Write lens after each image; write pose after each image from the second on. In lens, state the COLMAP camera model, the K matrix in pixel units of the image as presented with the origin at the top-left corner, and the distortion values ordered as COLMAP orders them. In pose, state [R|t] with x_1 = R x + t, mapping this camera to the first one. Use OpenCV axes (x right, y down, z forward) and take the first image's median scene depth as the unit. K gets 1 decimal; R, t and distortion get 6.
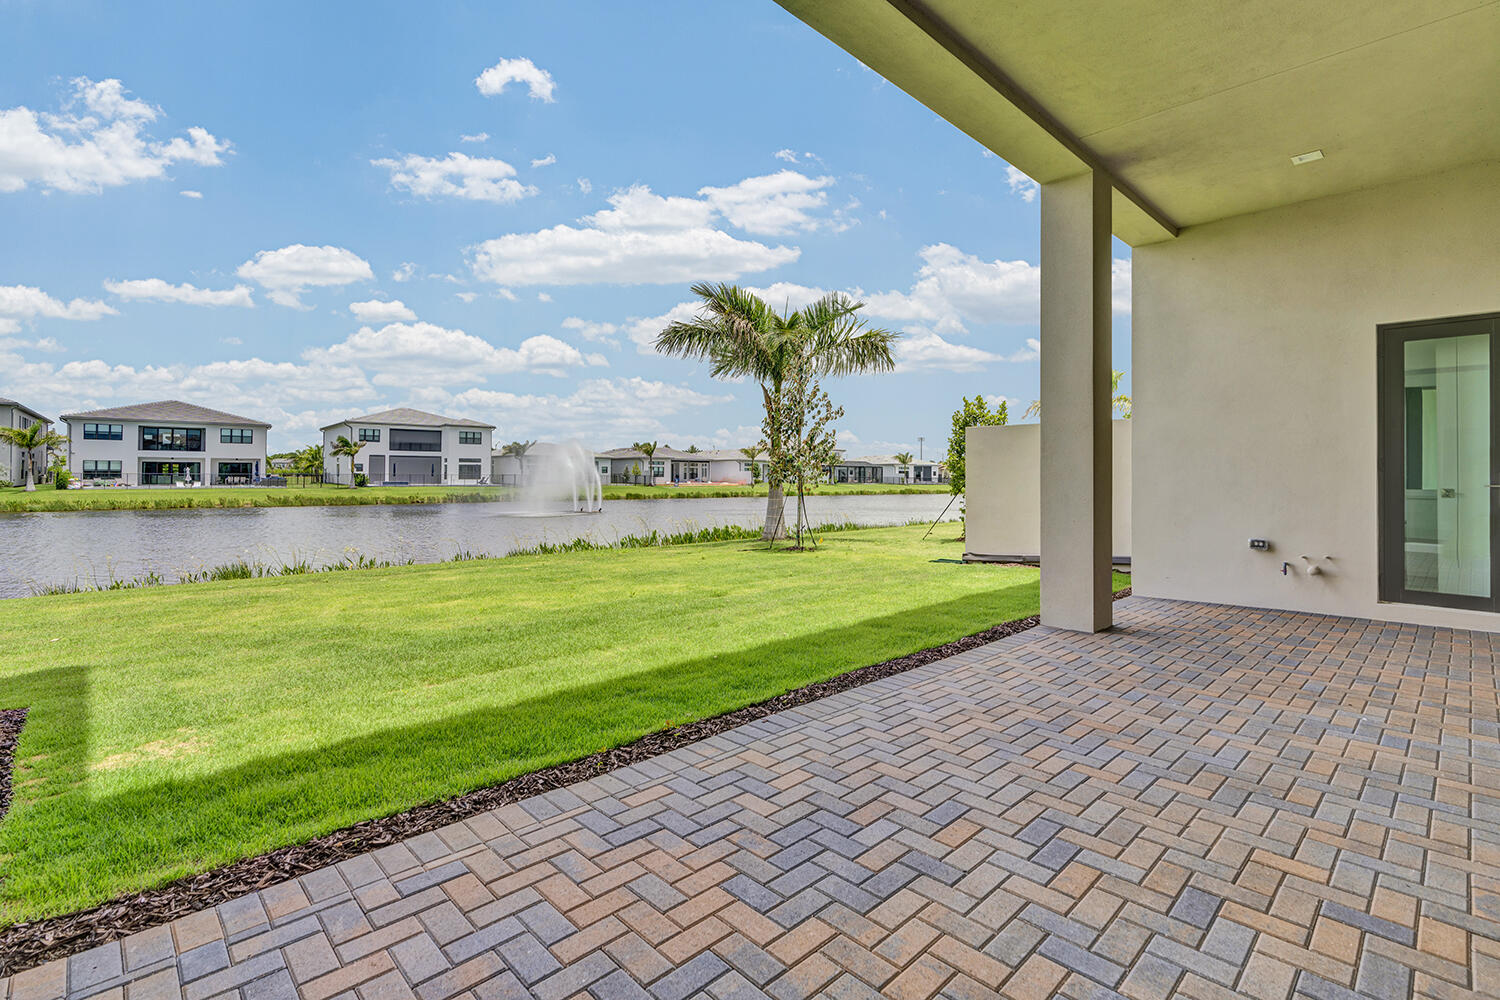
lens RADIAL K [[685.4, 0, 756.0], [0, 685.4, 475.6], [0, 0, 1]] dist [-0.001654, 0.001342]
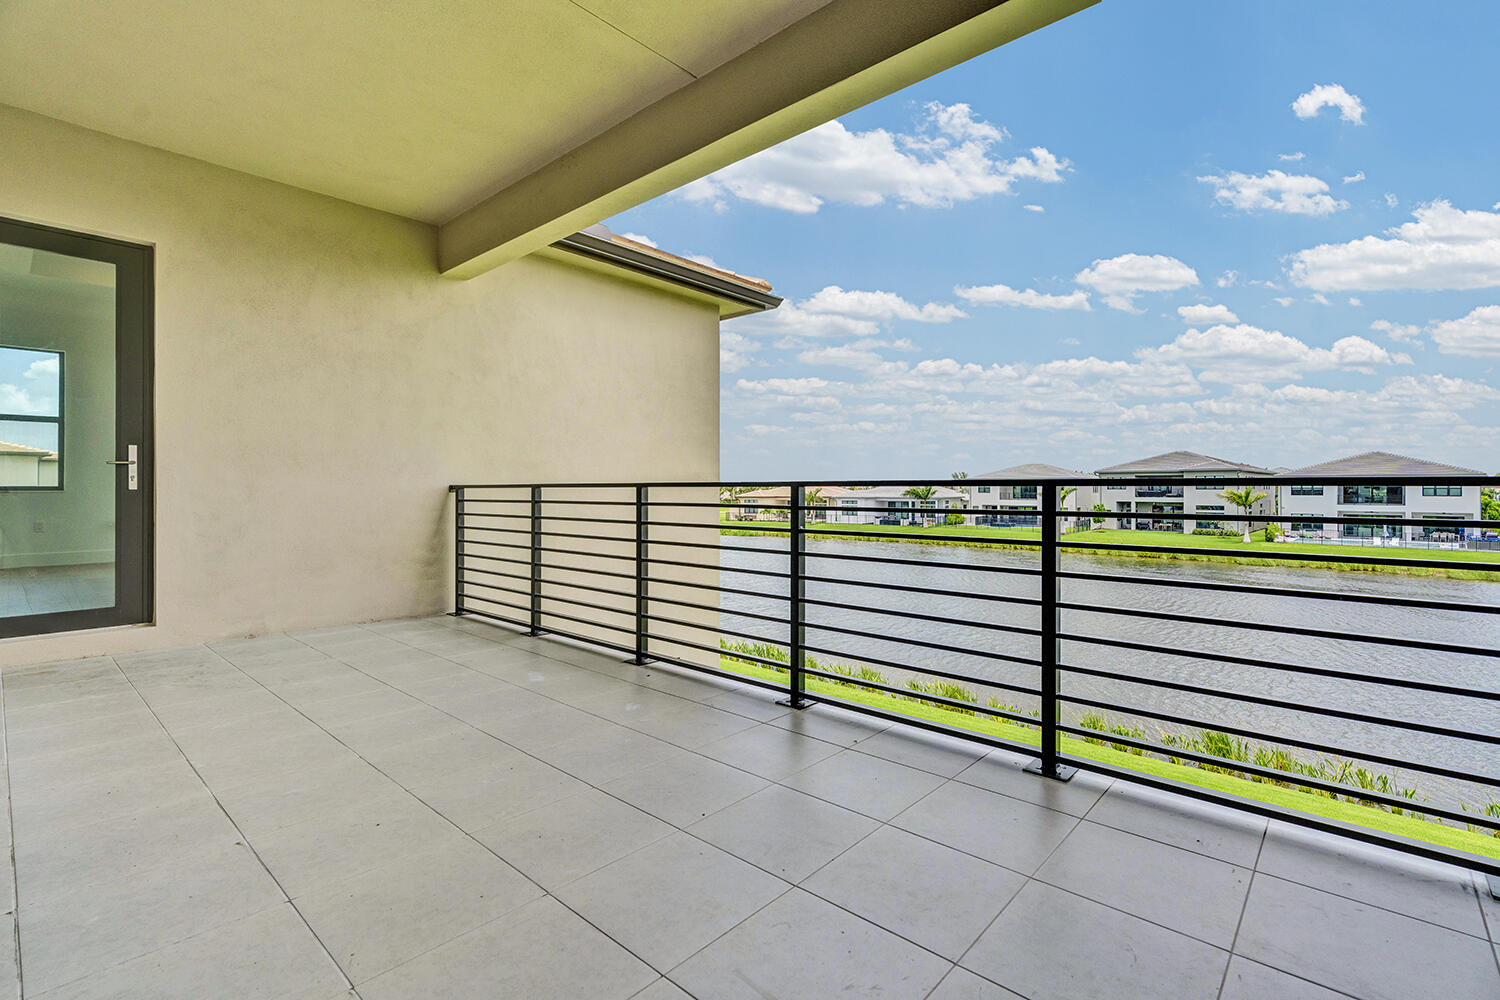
lens RADIAL K [[685.4, 0, 749.9], [0, 685.4, 495.4], [0, 0, 1]] dist [-0.001654, 0.001342]
pose [[0.999999, -0.000409, 0.001512, -1.282248], [0.000409, 1.000000, -0.000232, 0.050830], [-0.001512, 0.000233, 0.999999, -0.099645]]
